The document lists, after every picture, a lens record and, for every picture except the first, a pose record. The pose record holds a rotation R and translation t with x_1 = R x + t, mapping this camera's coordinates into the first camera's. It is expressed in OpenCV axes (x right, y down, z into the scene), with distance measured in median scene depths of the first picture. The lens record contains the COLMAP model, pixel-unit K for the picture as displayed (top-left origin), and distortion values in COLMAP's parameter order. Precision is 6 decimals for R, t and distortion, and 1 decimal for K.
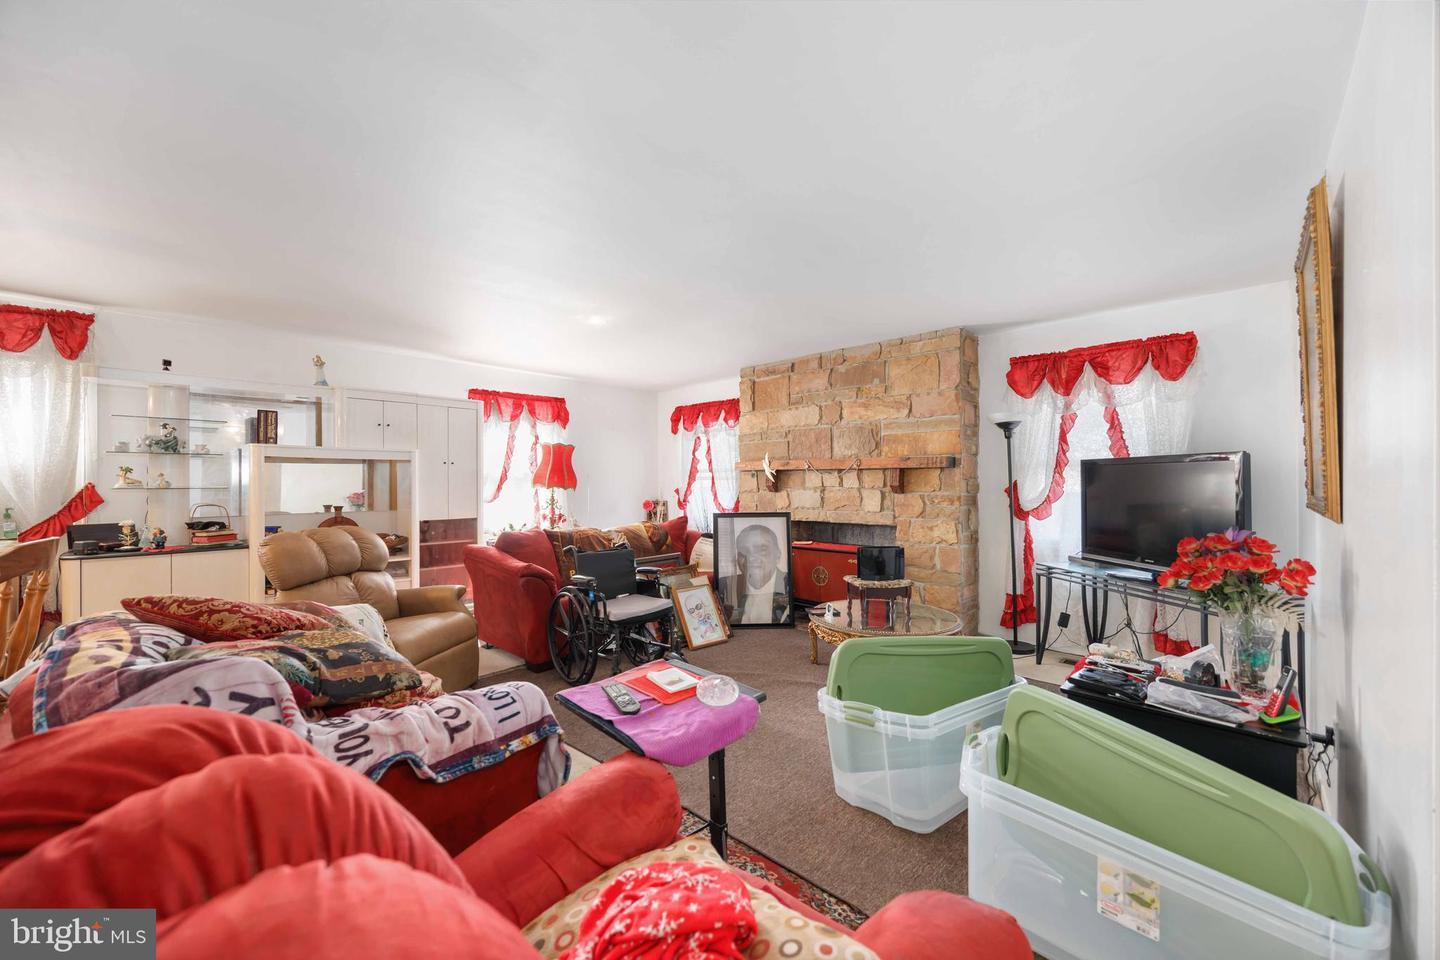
lens RADIAL K [[557.5, 0, 716.8], [0, 557.5, 482.5], [0, 0, 1]] dist [-0.001055, 0.000135]
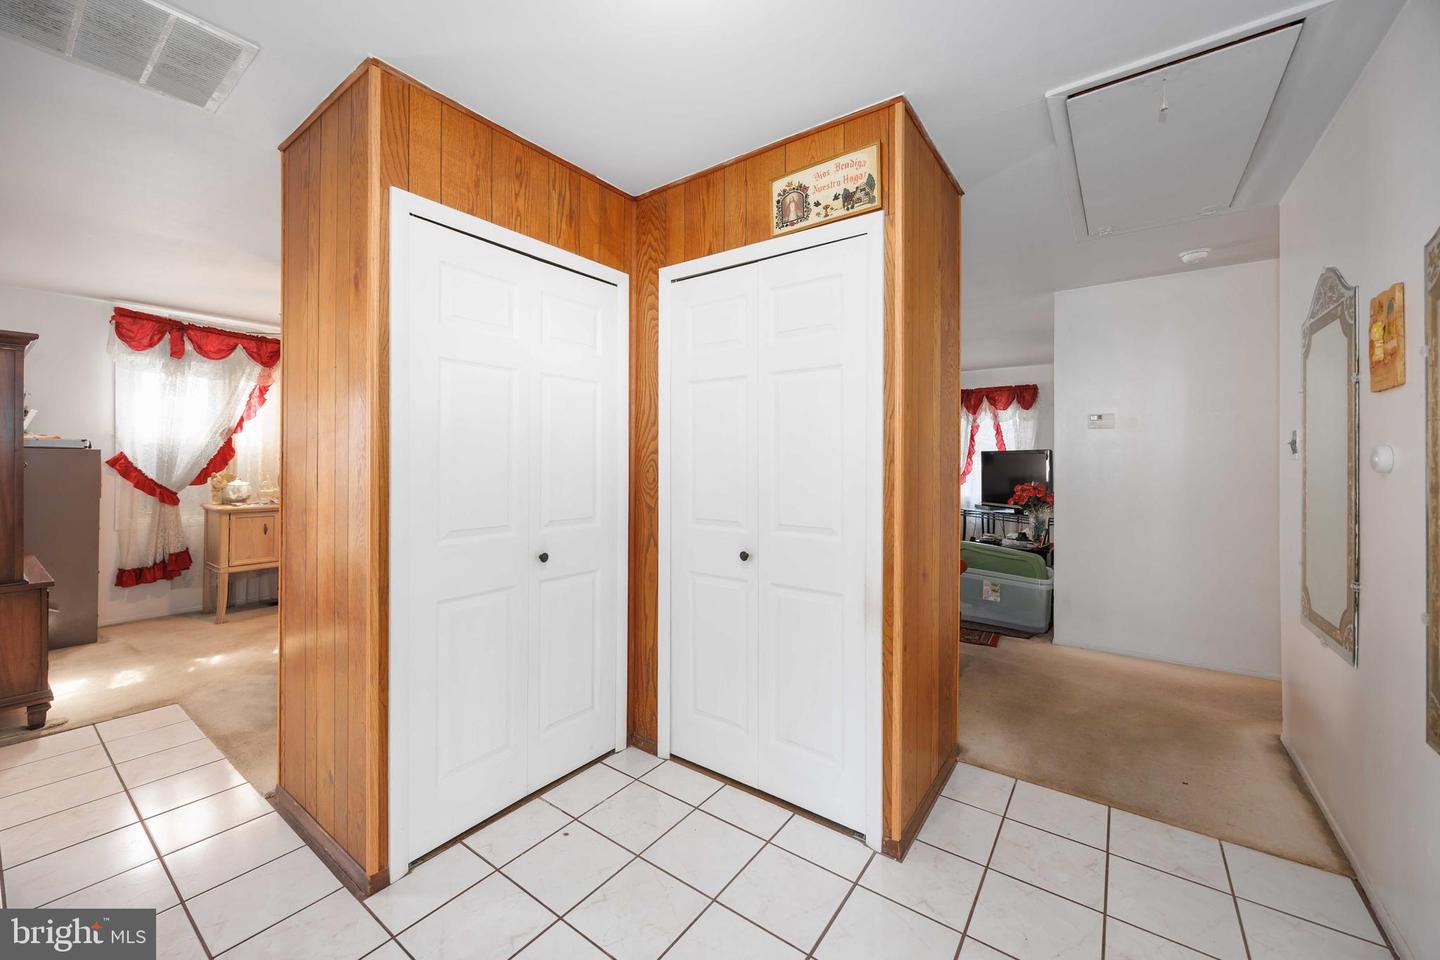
lens RADIAL K [[575.7, 0, 719.8], [0, 575.7, 466.2], [0, 0, 1]] dist [-0.000547, 0.000017]
pose [[0.989670, -0.001646, 0.143352, -0.413854], [0.001542, 0.999998, 0.000833, 0.003755], [-0.143353, -0.000603, 0.989671, -0.661369]]
